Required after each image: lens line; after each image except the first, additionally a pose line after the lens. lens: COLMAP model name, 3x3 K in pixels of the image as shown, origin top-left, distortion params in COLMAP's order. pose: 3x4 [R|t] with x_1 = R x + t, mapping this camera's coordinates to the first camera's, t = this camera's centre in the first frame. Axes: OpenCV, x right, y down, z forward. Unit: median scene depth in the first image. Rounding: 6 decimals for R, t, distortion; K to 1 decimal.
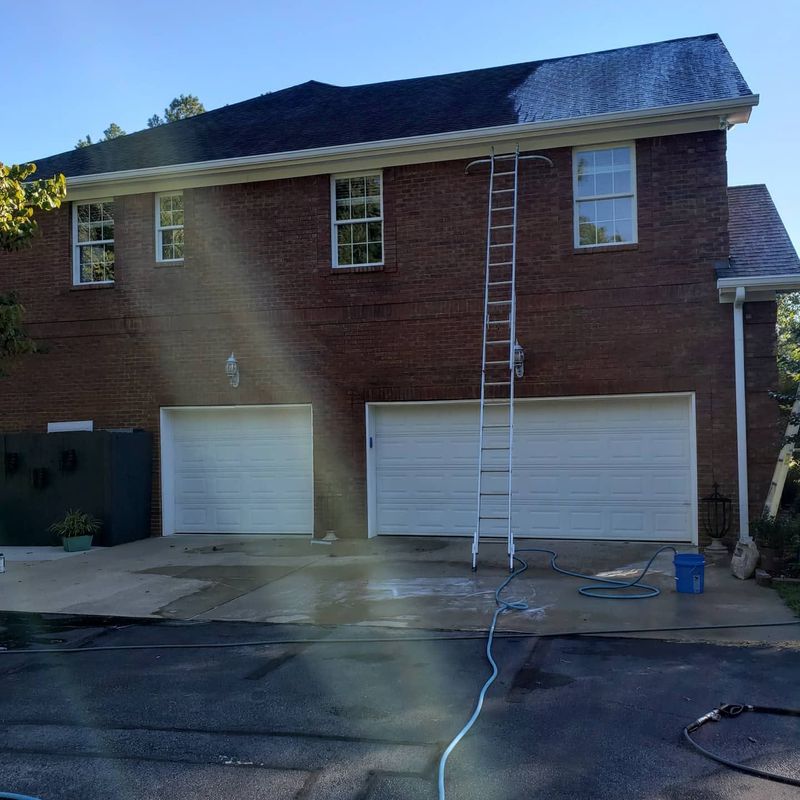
lens RADIAL K [[807.5, 0, 400.0], [0, 807.5, 400.0], [0, 0, 1]] dist [-0.012933, -0.015852]
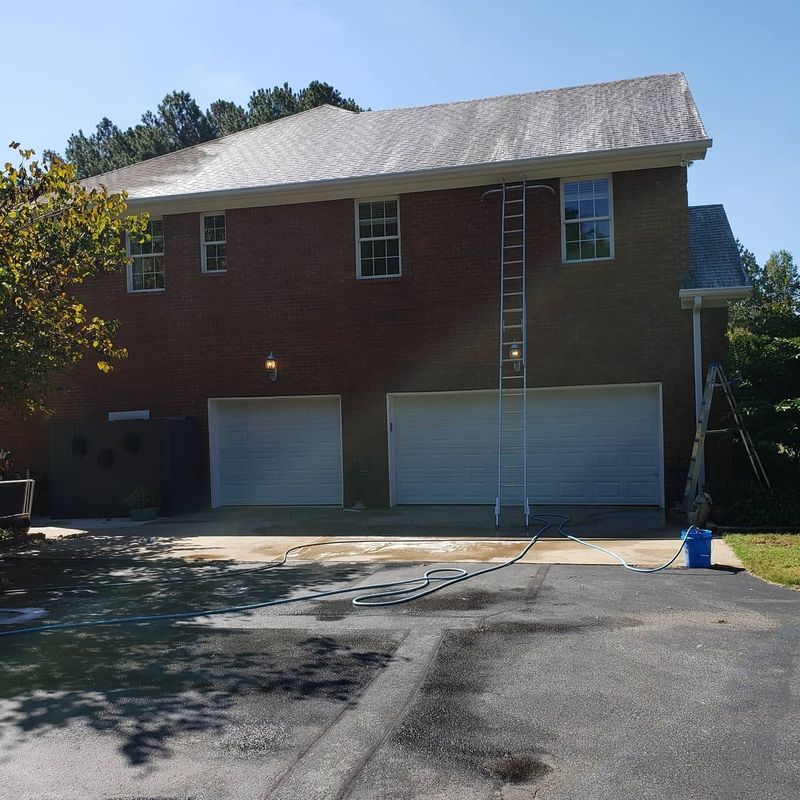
lens RADIAL K [[841.4, 0, 400.0], [0, 841.4, 400.0], [0, 0, 1]] dist [0.005191, 0.011554]
pose [[0.999430, -0.007462, 0.032919, -0.063055], [0.006922, 0.999840, 0.016480, -0.006748], [-0.033037, -0.016242, 0.999322, -0.231892]]
